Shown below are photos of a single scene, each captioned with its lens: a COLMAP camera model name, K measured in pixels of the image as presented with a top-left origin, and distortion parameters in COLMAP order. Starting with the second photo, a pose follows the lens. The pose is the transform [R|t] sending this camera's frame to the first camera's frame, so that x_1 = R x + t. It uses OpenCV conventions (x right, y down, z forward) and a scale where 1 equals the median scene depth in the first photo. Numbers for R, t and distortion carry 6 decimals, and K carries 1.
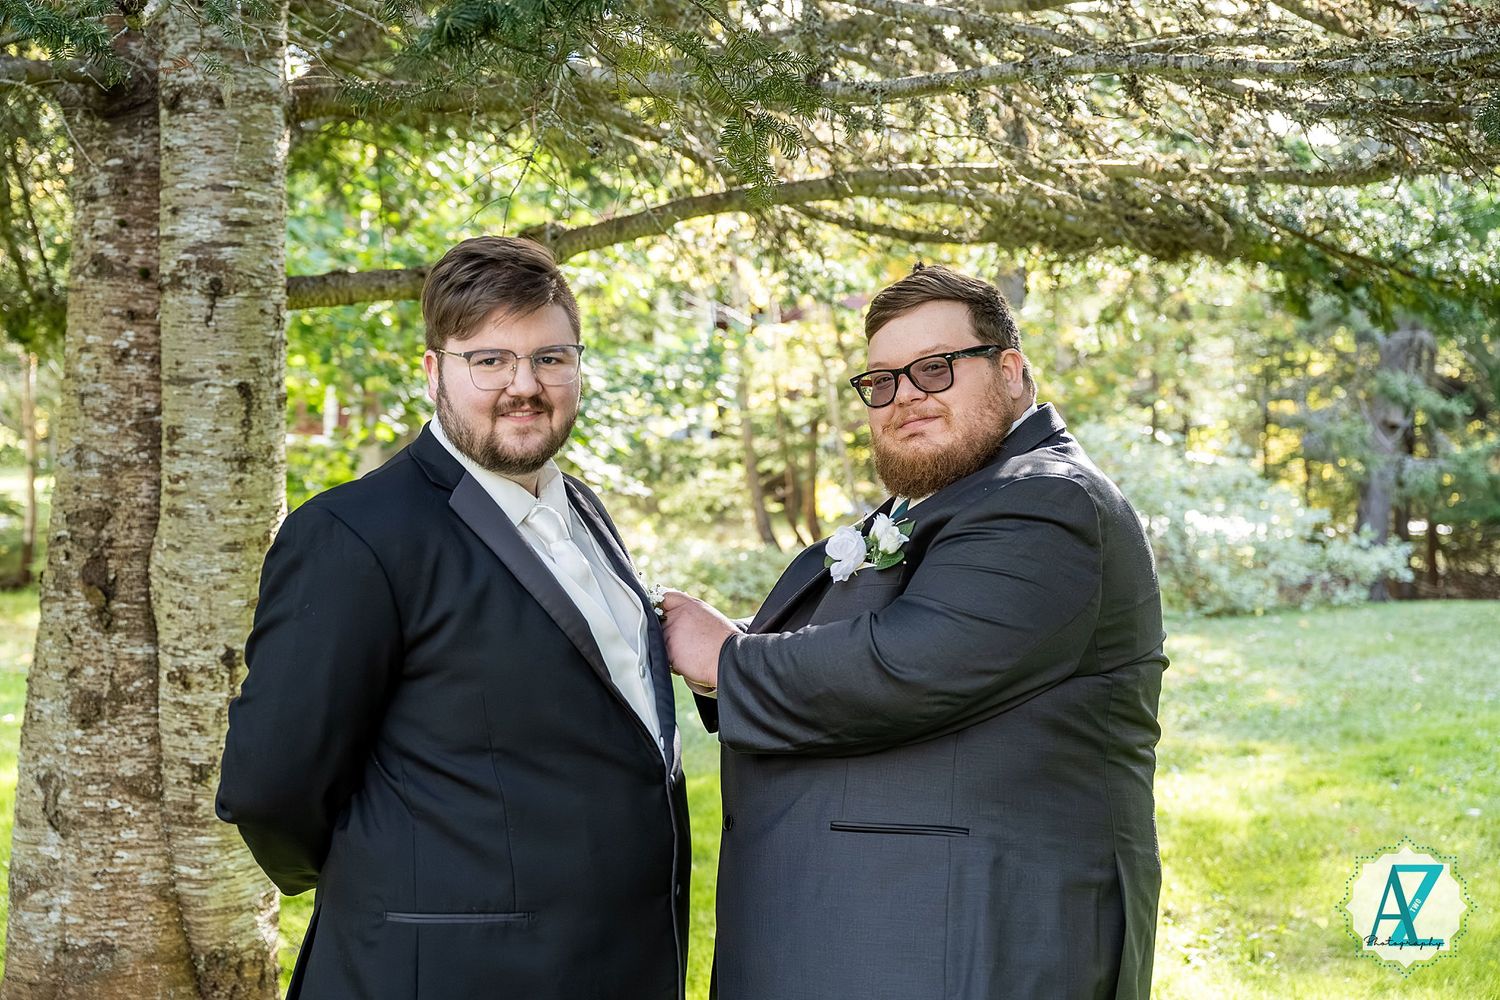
lens RADIAL K [[1895.9, 0, 741.4], [0, 1895.9, 496.0], [0, 0, 1]] dist [-0.004775, 0.000000]
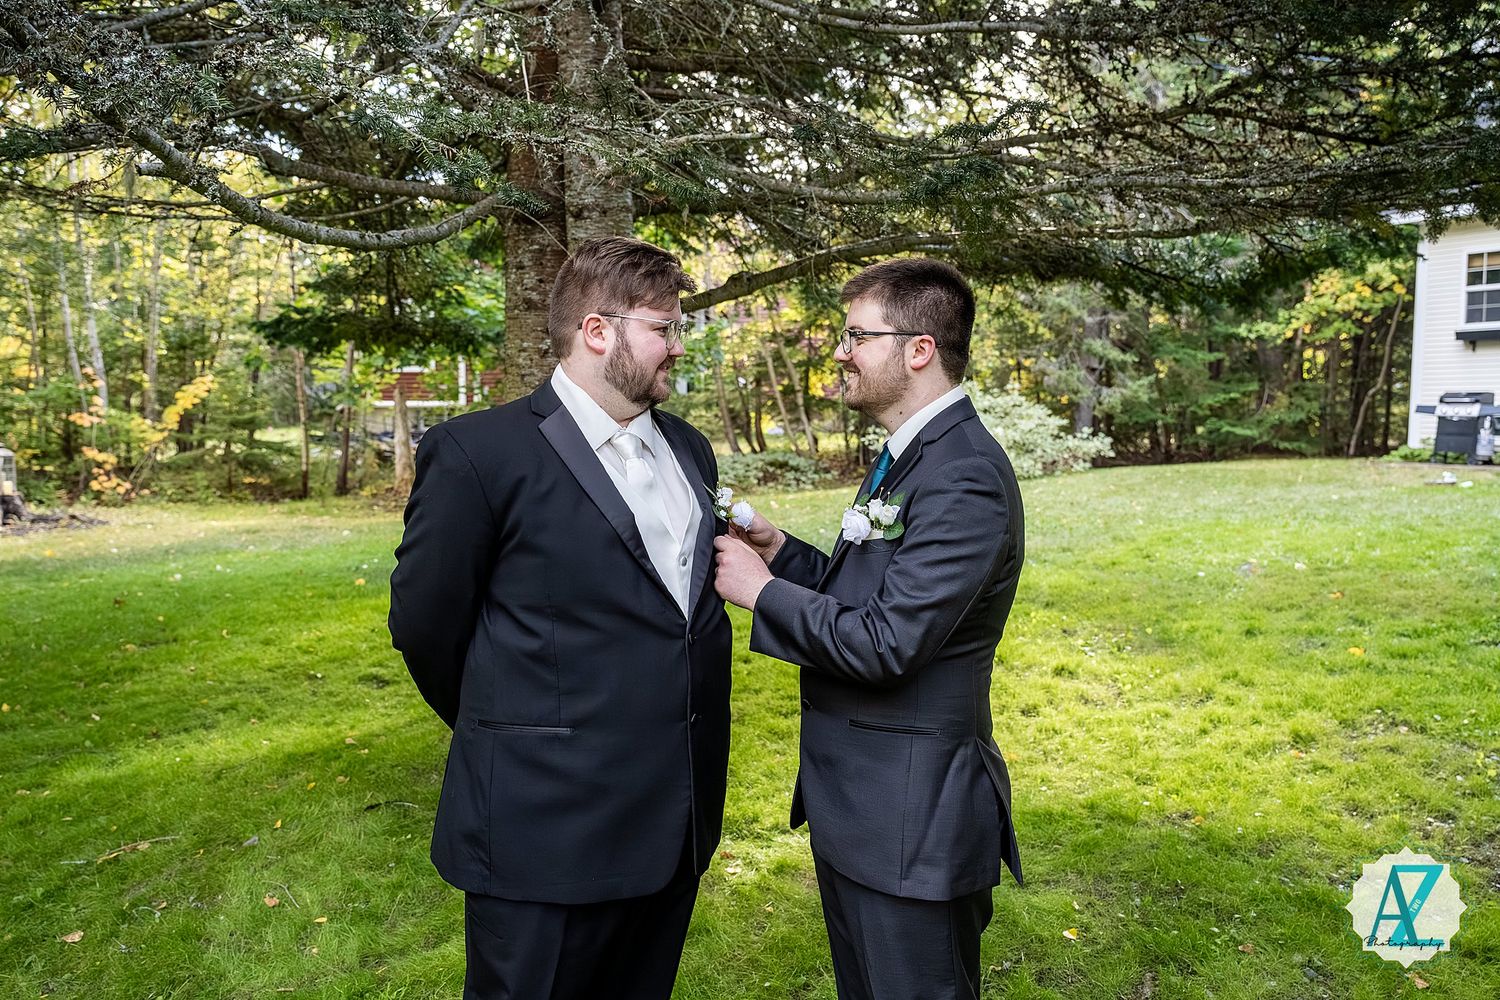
lens RADIAL K [[1129.3, 0, 741.8], [0, 1129.3, 495.2], [0, 0, 1]] dist [-0.023296, 0.022631]
pose [[0.997303, -0.046112, 0.057097, -0.207356], [0.042581, 0.997193, 0.061583, 0.004582], [-0.059776, -0.058985, 0.996468, -0.115733]]
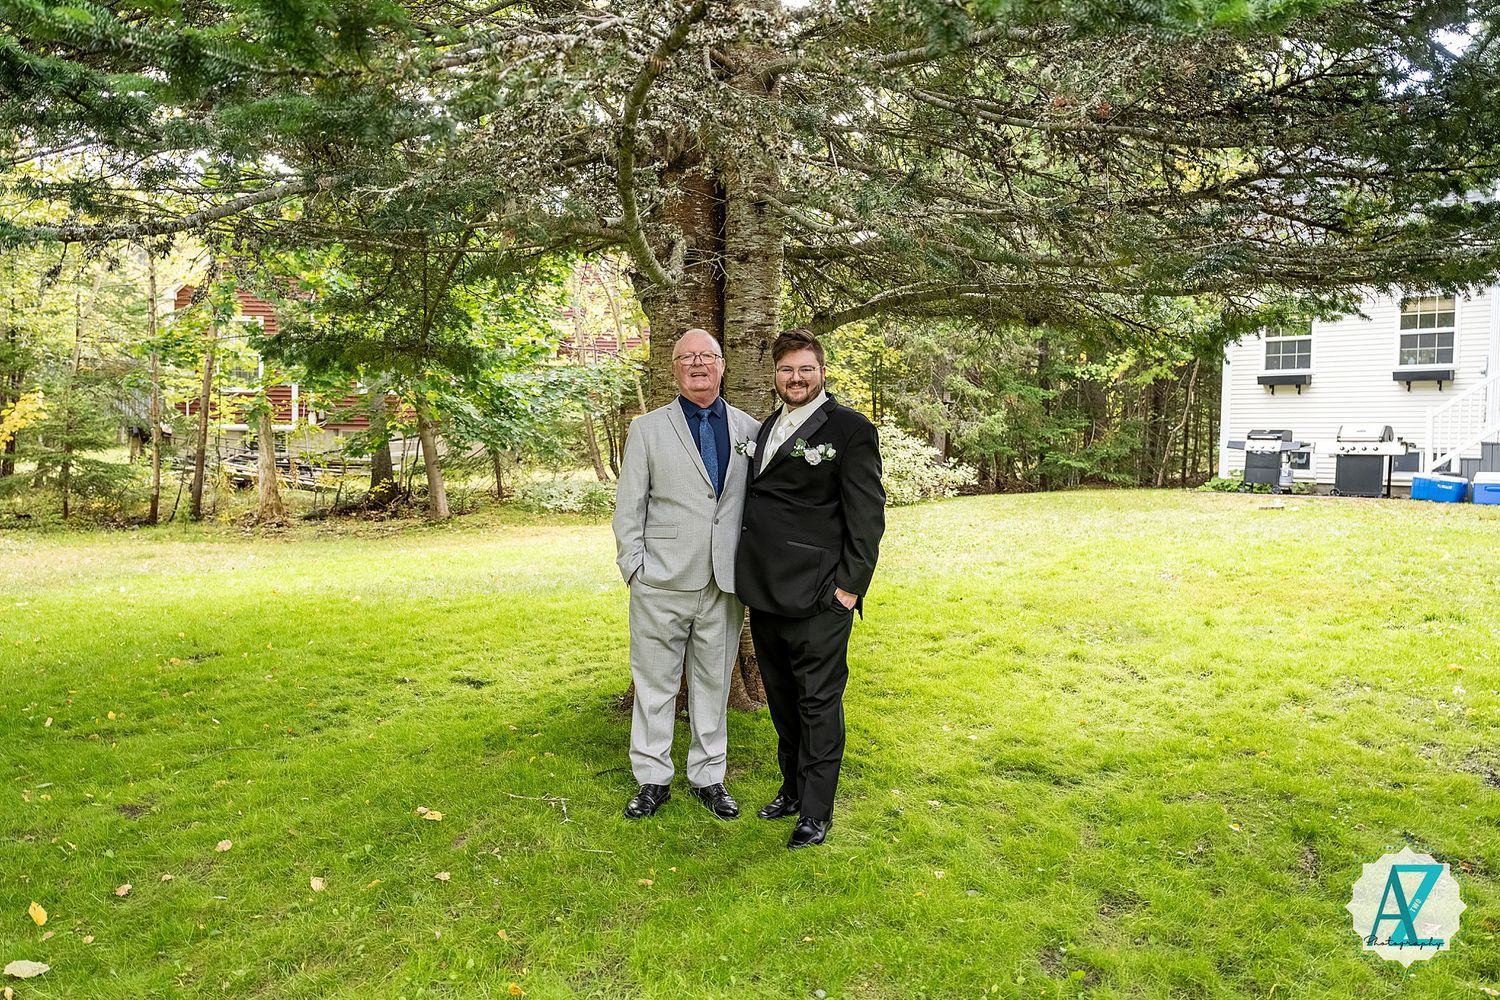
lens RADIAL K [[1155.8, 0, 752.4], [0, 1155.8, 501.1], [0, 0, 1]] dist [-0.017625, 0.009635]
pose [[0.967647, -0.041218, 0.248920, -0.600435], [0.030912, 0.998501, 0.045171, 0.006656], [-0.250409, -0.036014, 0.967470, -0.260631]]
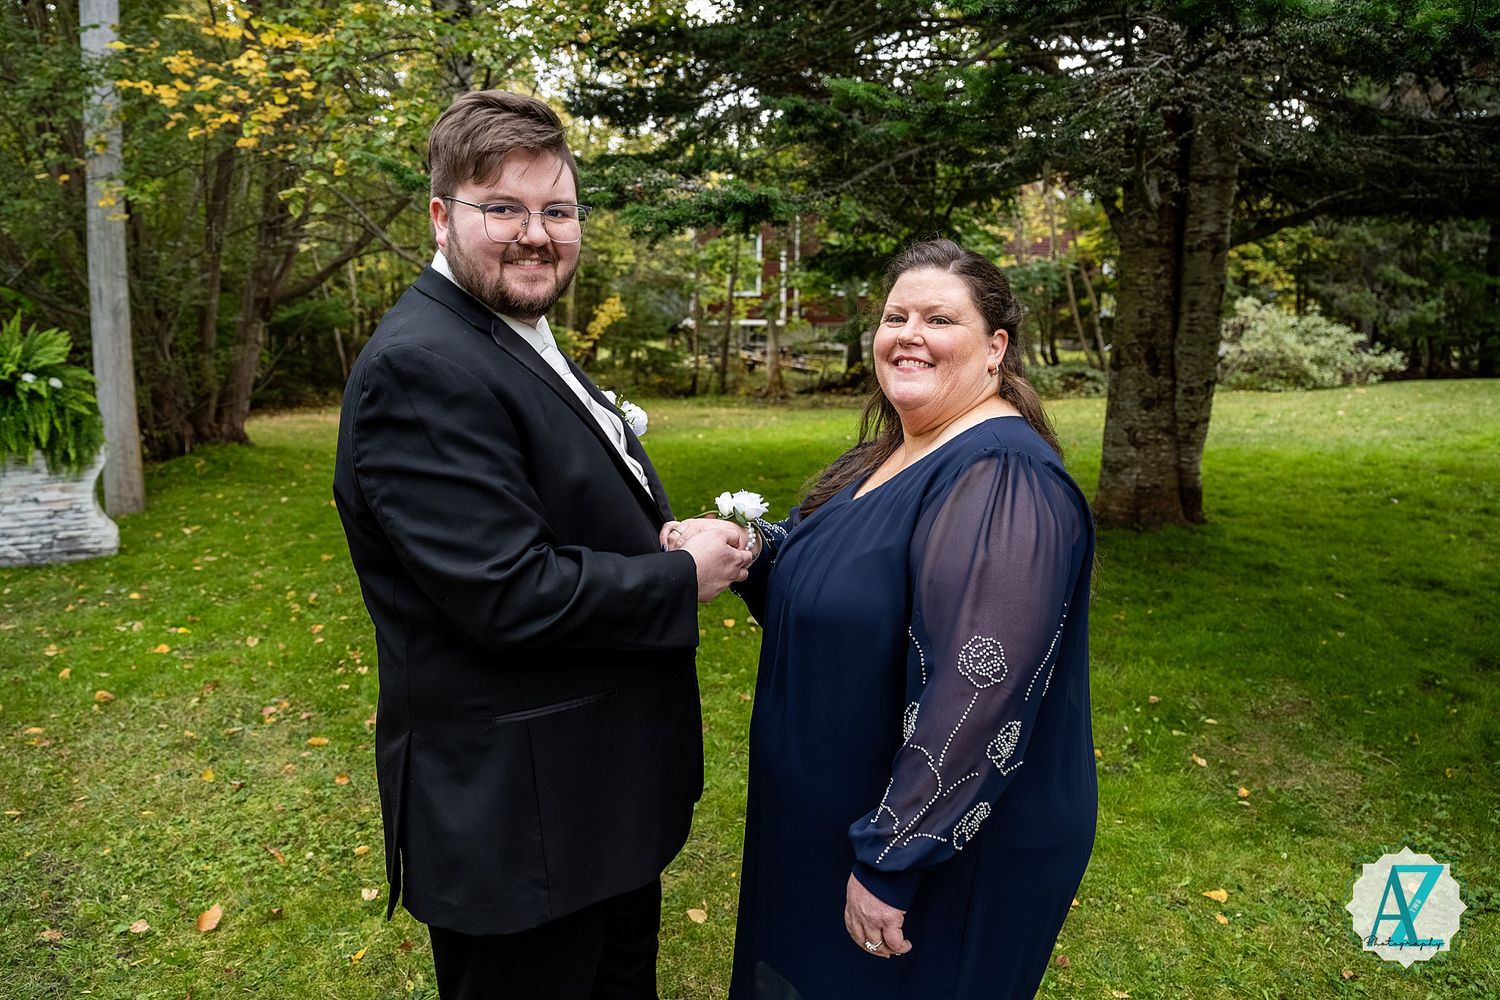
lens RADIAL K [[1001.7, 0, 756.2], [0, 1001.7, 495.4], [0, 0, 1]] dist [0.000185, -0.000512]
pose [[0.991325, -0.013909, -0.130693, -0.733611], [0.032306, 0.989664, 0.139718, 0.020057], [0.127399, -0.142728, 0.981529, -0.566090]]
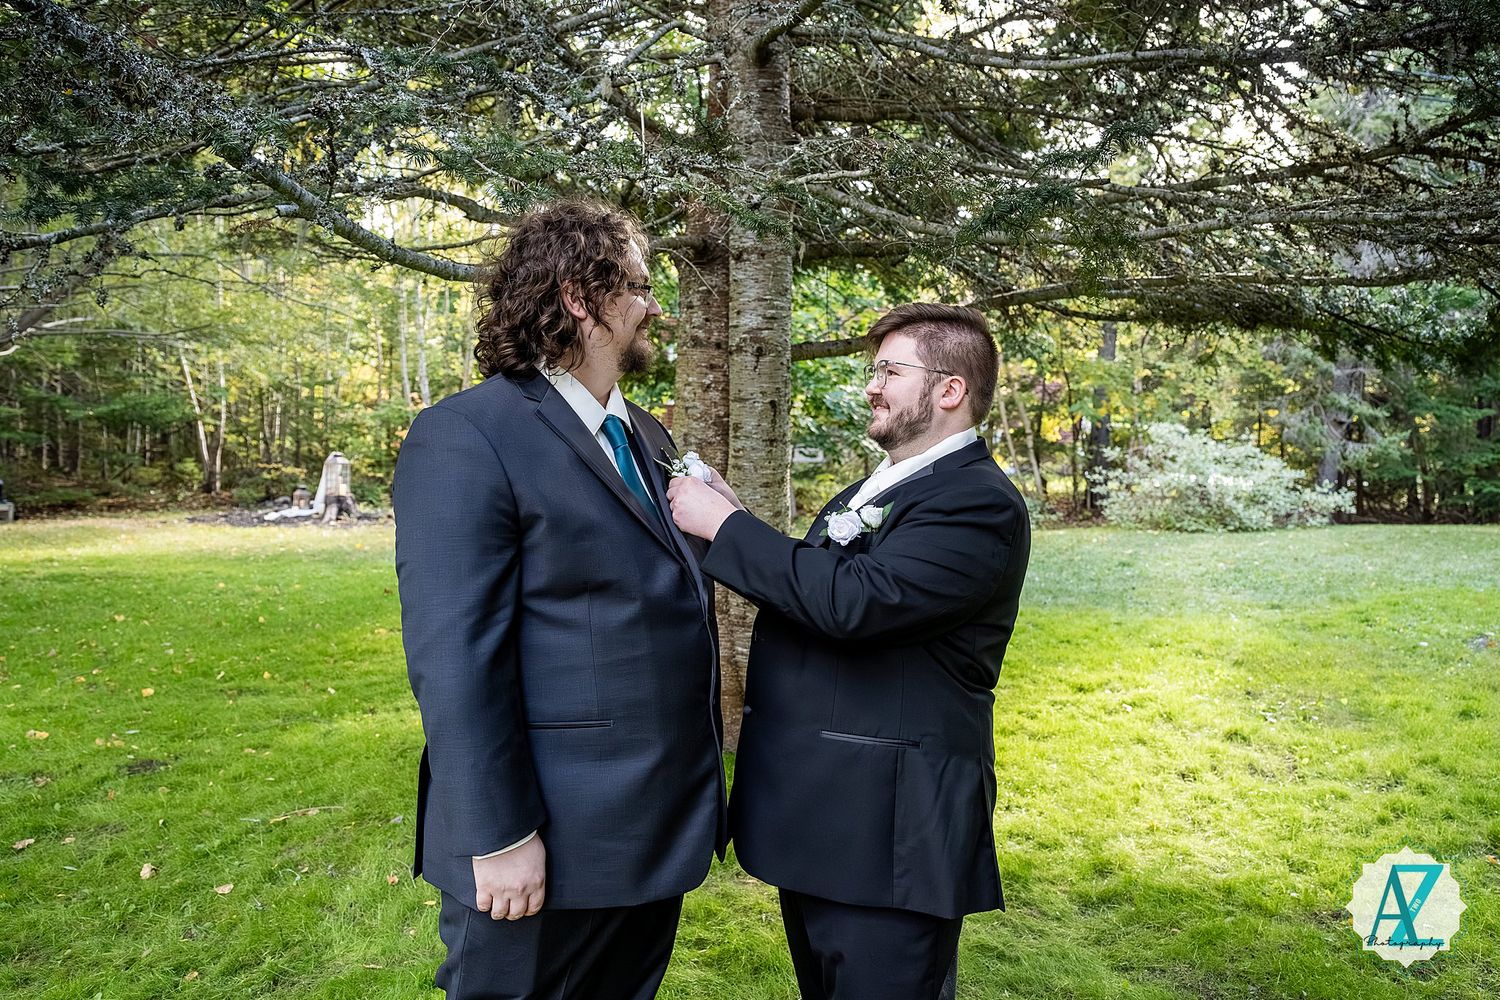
lens RADIAL K [[1028.8, 0, 755.2], [0, 1028.8, 494.5], [0, 0, 1]] dist [-0.019966, 0.016829]
pose [[0.985332, 0.005663, -0.170552, -0.097168], [-0.000758, 0.999585, 0.028806, 0.005983], [0.170644, -0.028254, 0.984928, -0.042367]]
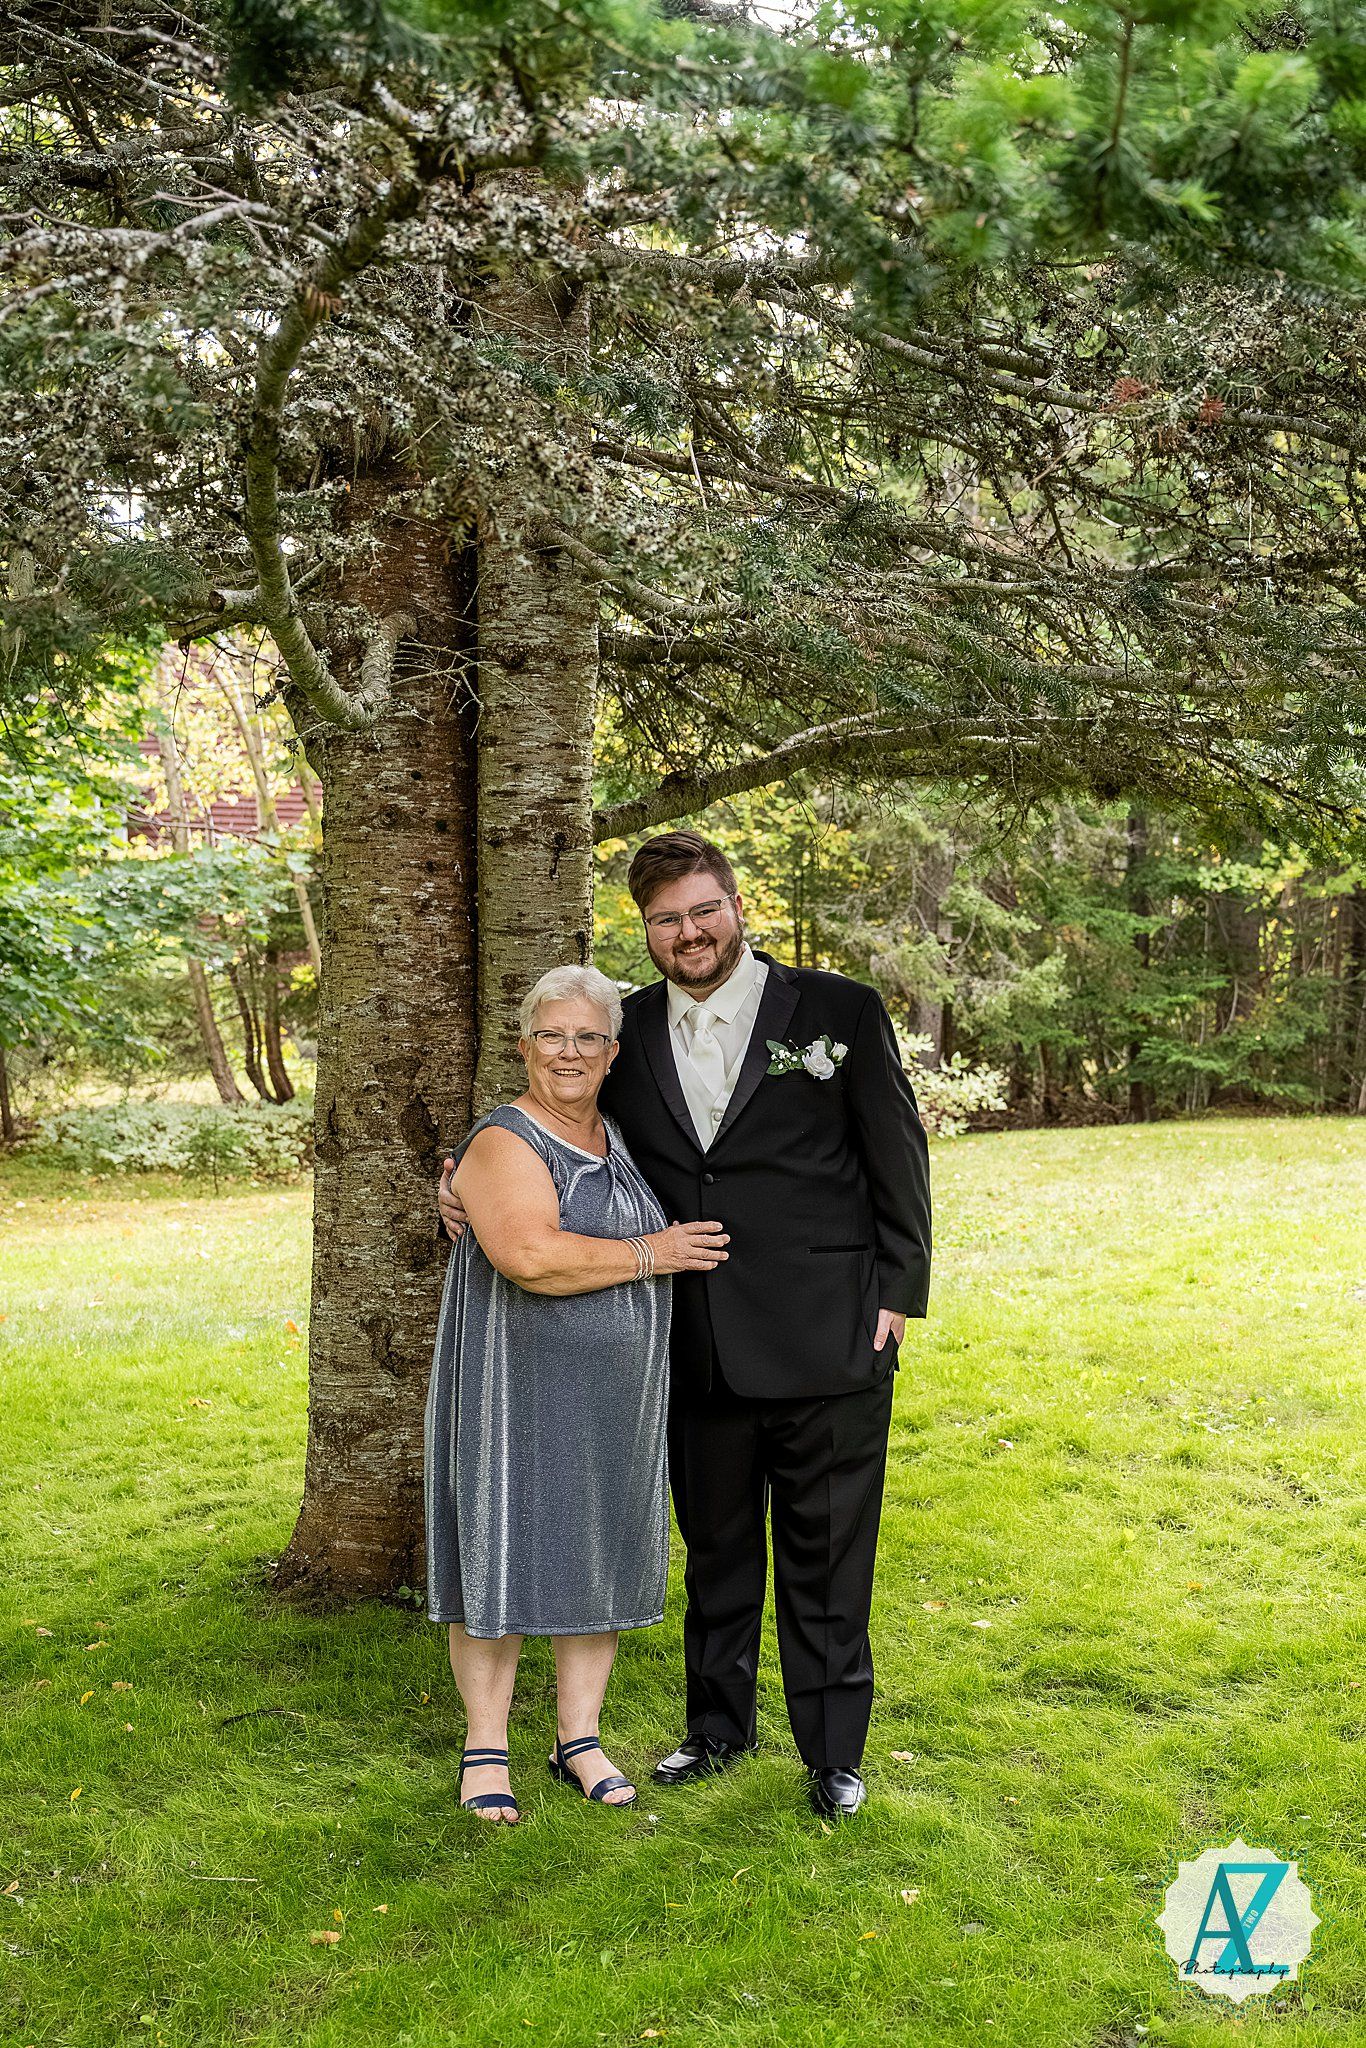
lens RADIAL K [[2380.1, 0, 852.8], [0, 2380.1, 1238.4], [0, 0, 1]] dist [-0.009214, 0.000000]
pose [[0.928519, -0.060873, 0.366260, -0.600729], [0.029483, 0.995442, 0.090701, -0.005614], [-0.370112, -0.073419, 0.926081, -0.289378]]
